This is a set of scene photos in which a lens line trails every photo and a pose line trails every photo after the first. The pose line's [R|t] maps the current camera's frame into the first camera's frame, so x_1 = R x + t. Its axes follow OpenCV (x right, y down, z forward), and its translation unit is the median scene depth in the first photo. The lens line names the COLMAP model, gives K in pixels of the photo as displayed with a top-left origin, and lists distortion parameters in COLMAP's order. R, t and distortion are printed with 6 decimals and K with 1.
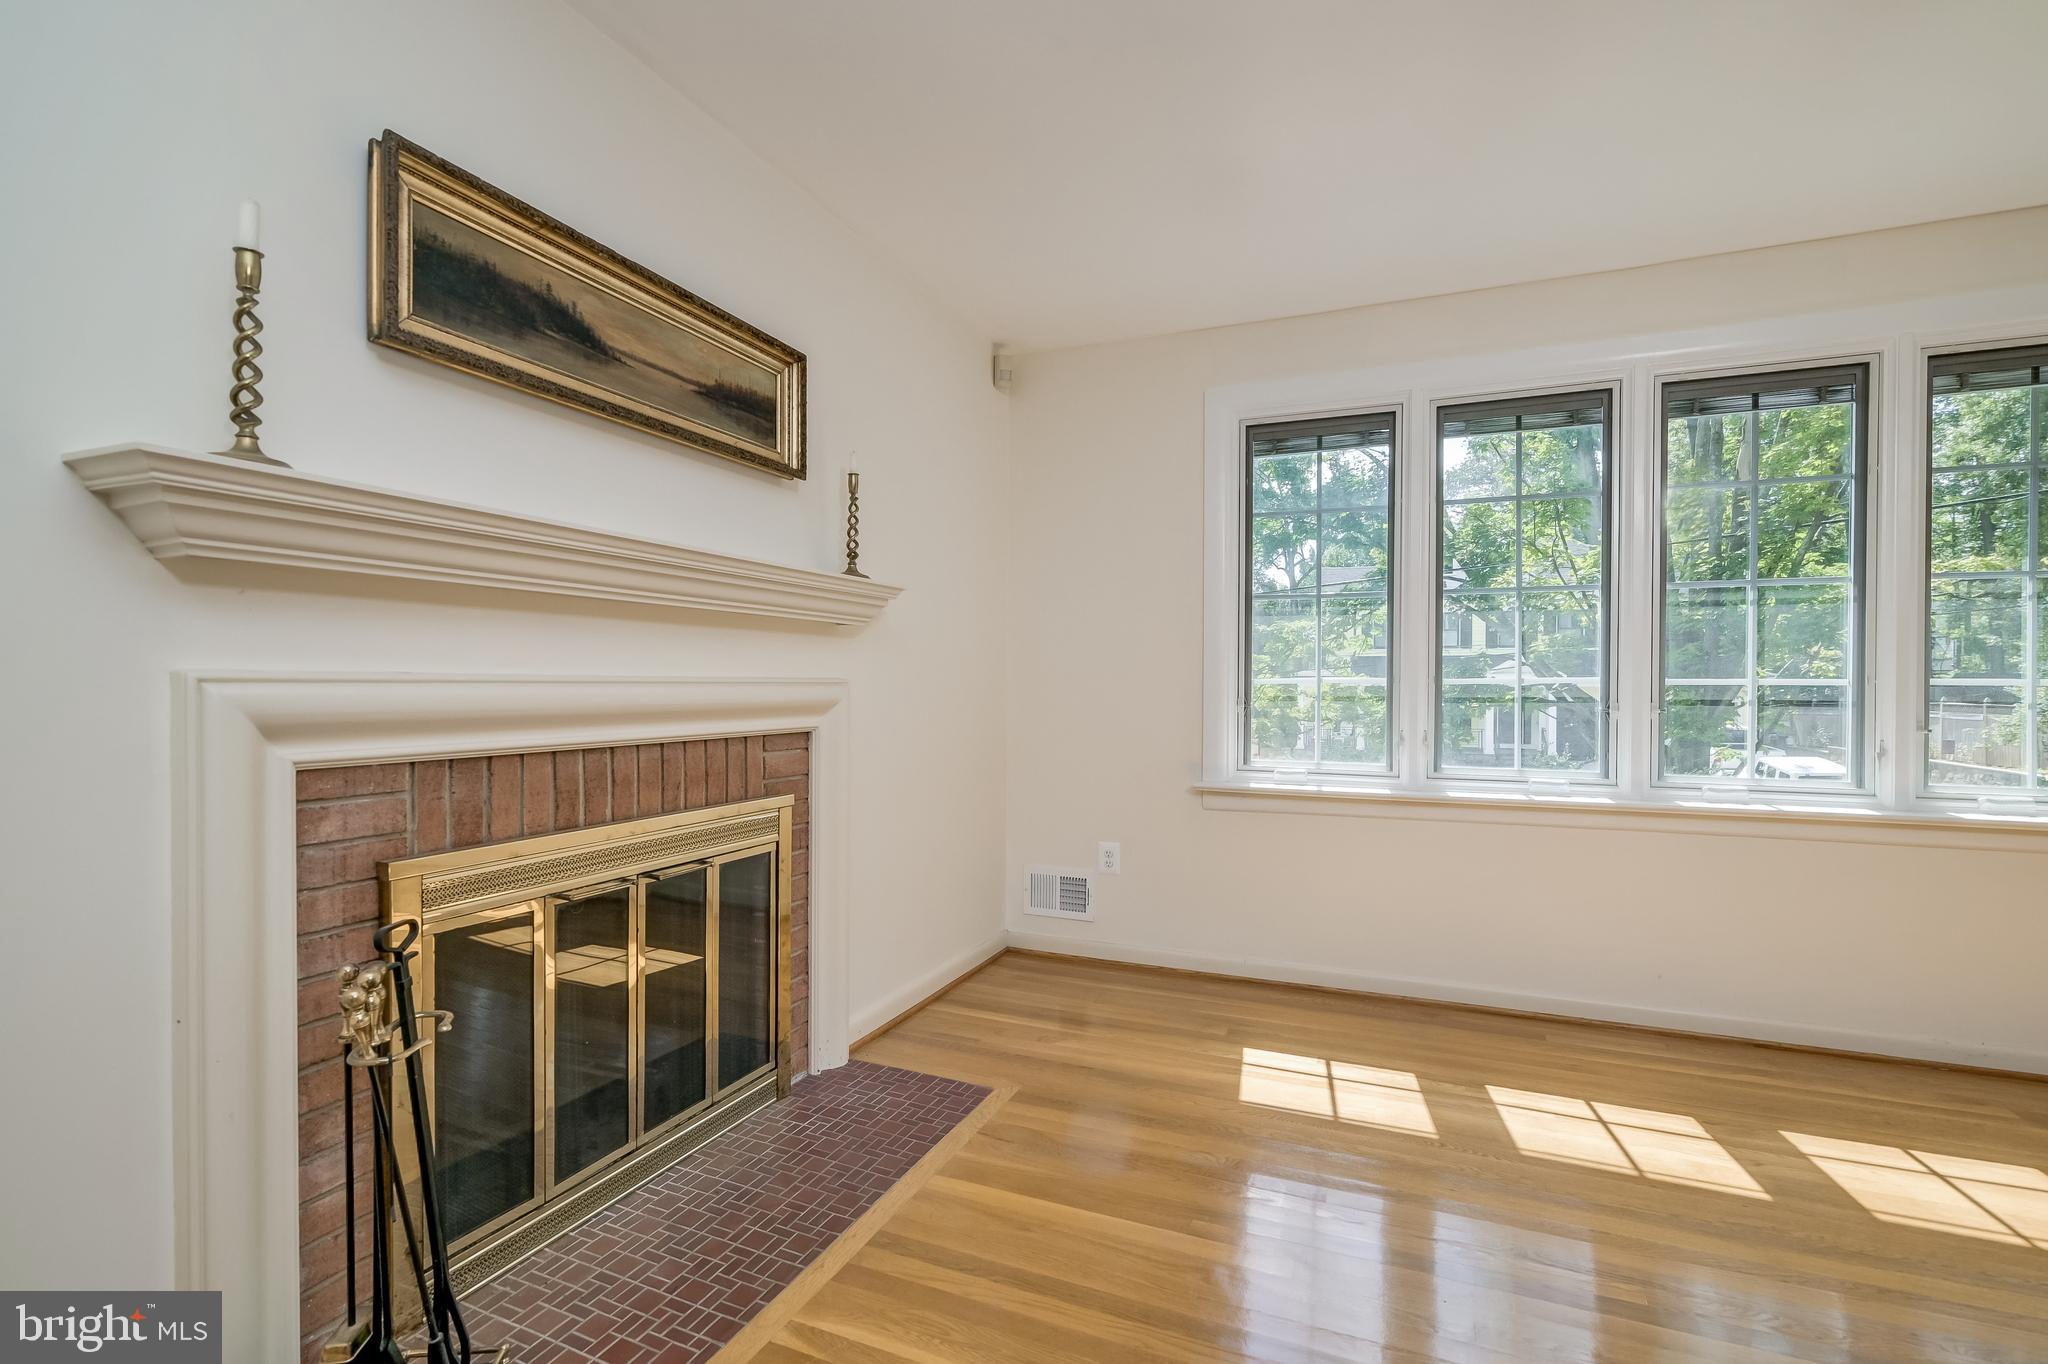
lens RADIAL K [[932.7, 0, 1020.5], [0, 932.7, 693.9], [0, 0, 1]] dist [-0.005360, 0.000386]
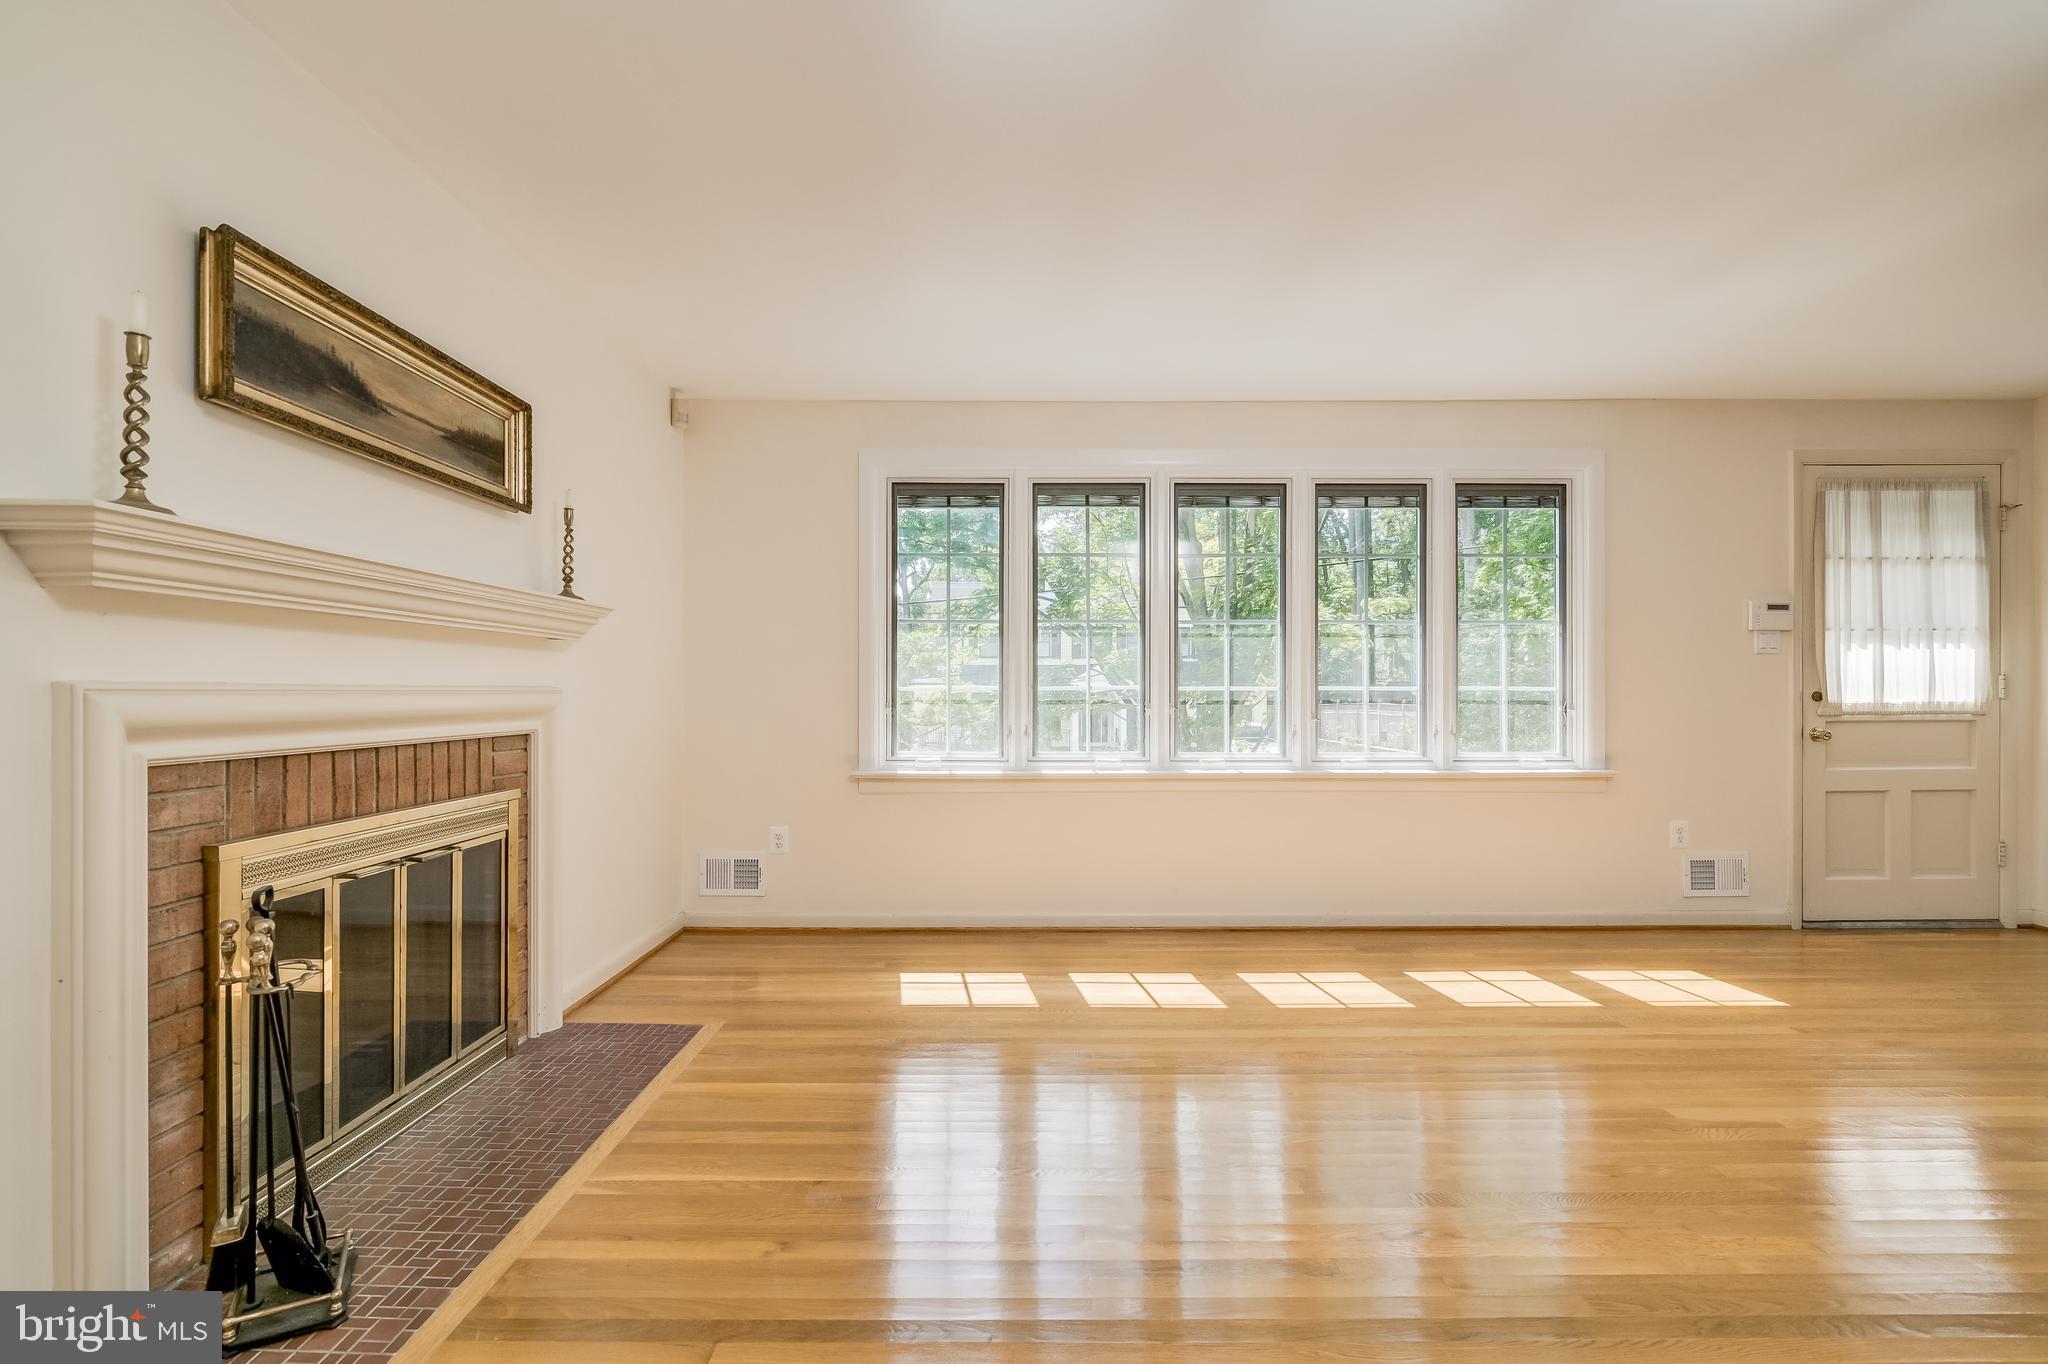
lens RADIAL K [[932.7, 0, 1023.3], [0, 932.7, 692.5], [0, 0, 1]] dist [-0.005360, 0.000386]
pose [[0.917083, -0.003793, 0.398679, -0.132410], [0.007532, 0.999941, -0.007813, 0.003732], [-0.398626, 0.010168, 0.917057, -0.289176]]
